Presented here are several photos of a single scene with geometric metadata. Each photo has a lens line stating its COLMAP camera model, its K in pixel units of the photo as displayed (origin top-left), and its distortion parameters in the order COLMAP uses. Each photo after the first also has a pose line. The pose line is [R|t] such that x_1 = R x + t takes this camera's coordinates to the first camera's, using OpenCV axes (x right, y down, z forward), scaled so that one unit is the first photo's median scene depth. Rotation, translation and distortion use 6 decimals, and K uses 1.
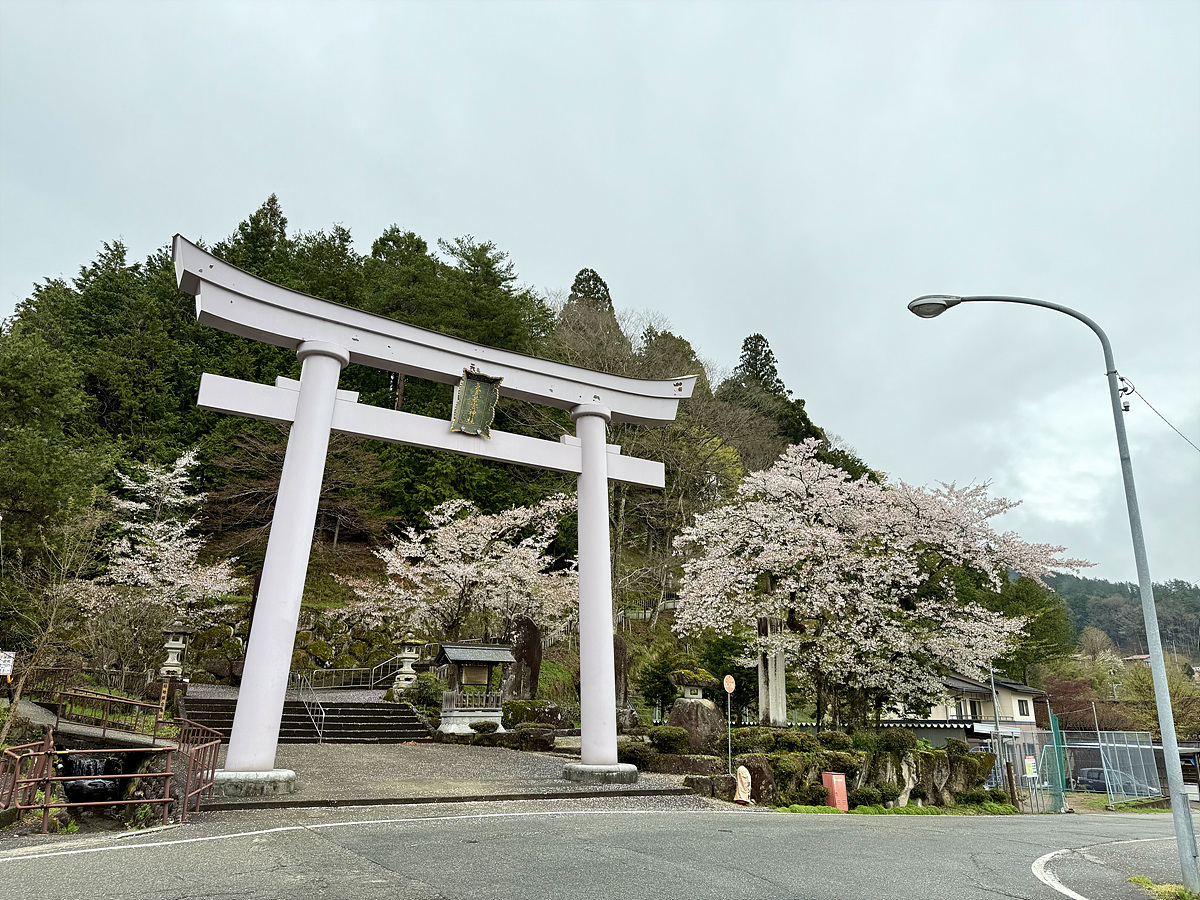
lens RADIAL K [[833.4, 0, 605.8], [0, 833.4, 438.8], [0, 0, 1]] dist [0.086355, -0.108658]
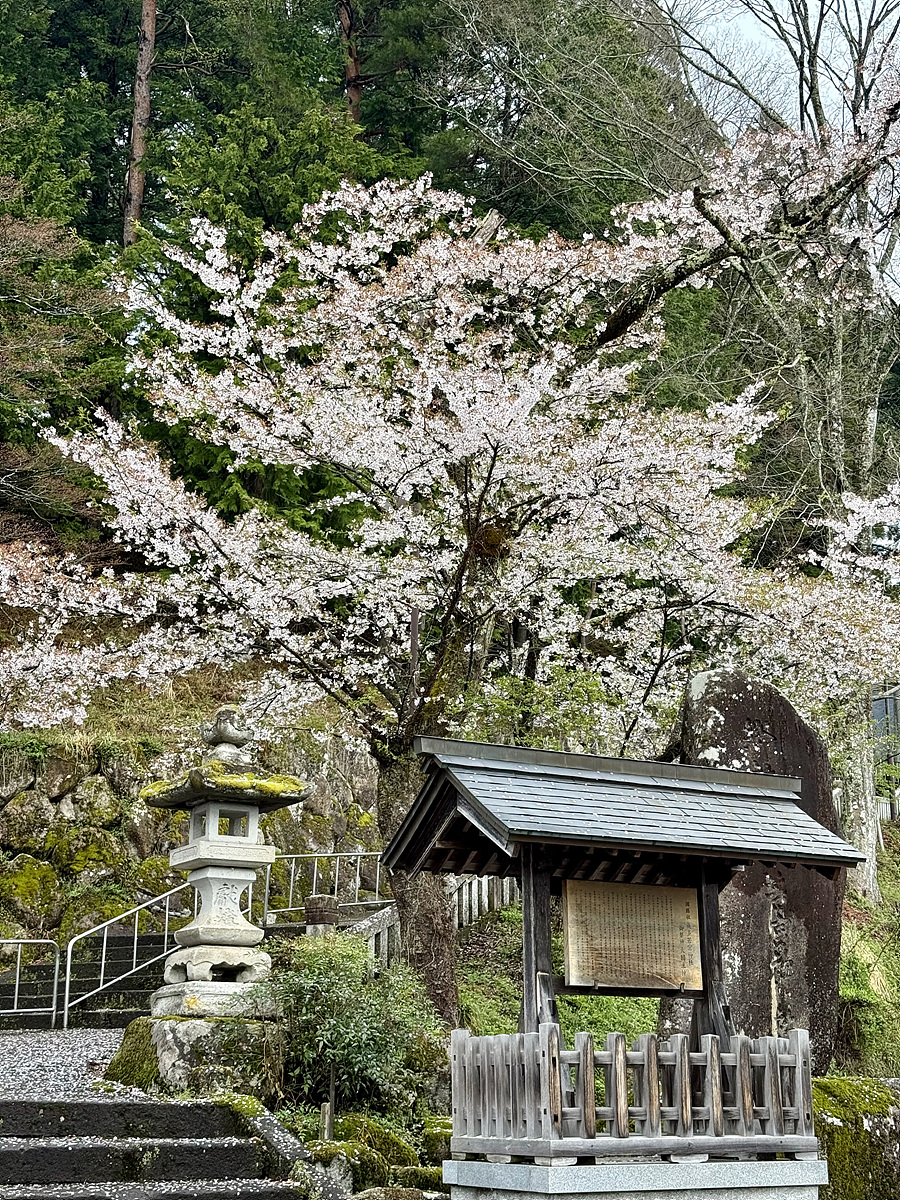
lens RADIAL K [[1664.9, 0, 459.1], [0, 1664.9, 594.0], [0, 0, 1]] dist [0.109451, 0.000000]
pose [[0.997925, -0.027313, -0.058313, -0.171152], [0.029478, 0.998895, 0.036595, 0.202636], [0.057249, -0.038238, 0.997627, 0.676473]]
